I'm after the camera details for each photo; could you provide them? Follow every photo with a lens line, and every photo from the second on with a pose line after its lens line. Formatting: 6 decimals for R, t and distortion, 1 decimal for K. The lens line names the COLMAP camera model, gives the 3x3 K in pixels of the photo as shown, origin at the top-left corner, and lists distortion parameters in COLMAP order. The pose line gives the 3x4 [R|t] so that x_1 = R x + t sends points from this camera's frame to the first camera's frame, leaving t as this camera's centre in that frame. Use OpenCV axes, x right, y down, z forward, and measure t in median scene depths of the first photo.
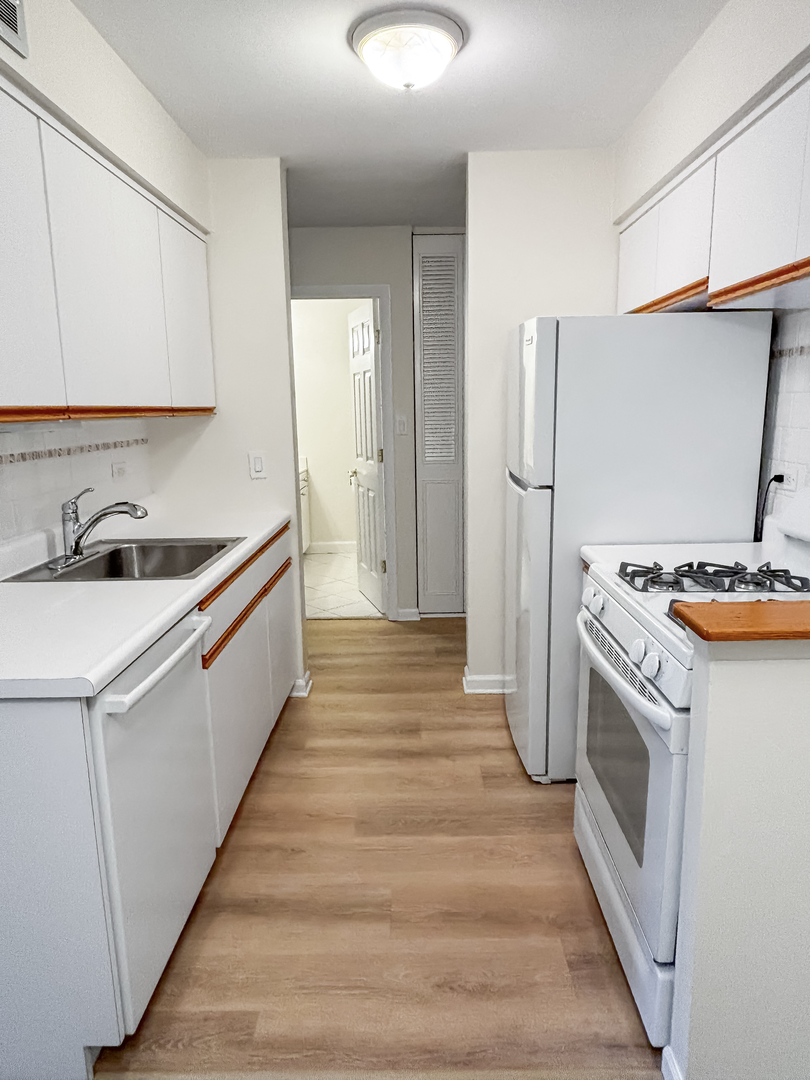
lens RADIAL K [[667.4, 0, 405.0], [0, 667.4, 540.0], [0, 0, 1]] dist [-0.000595, -0.000249]
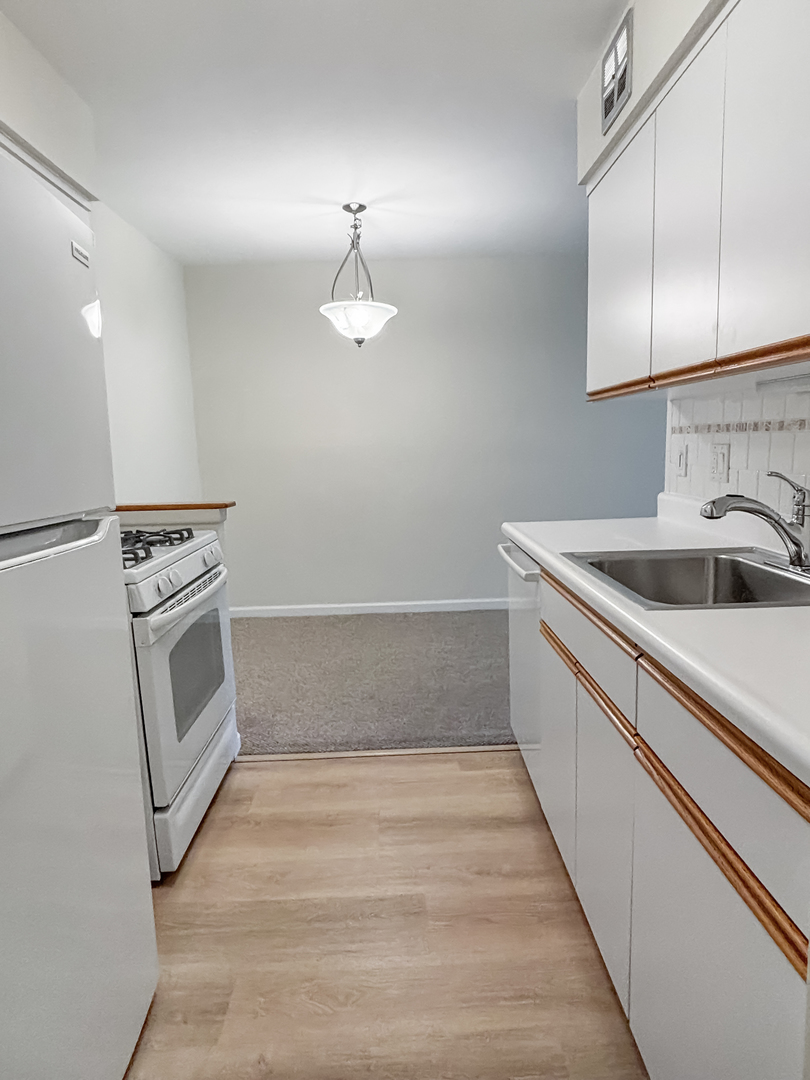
lens RADIAL K [[631.4, 0, 405.0], [0, 631.4, 540.0], [0, 0, 1]] dist [-0.000254, 0.000048]
pose [[-0.999334, 0.023785, -0.027692, -0.045171], [0.012689, 0.937621, 0.347428, -0.284749], [0.034228, 0.346845, -0.937298, 1.819131]]
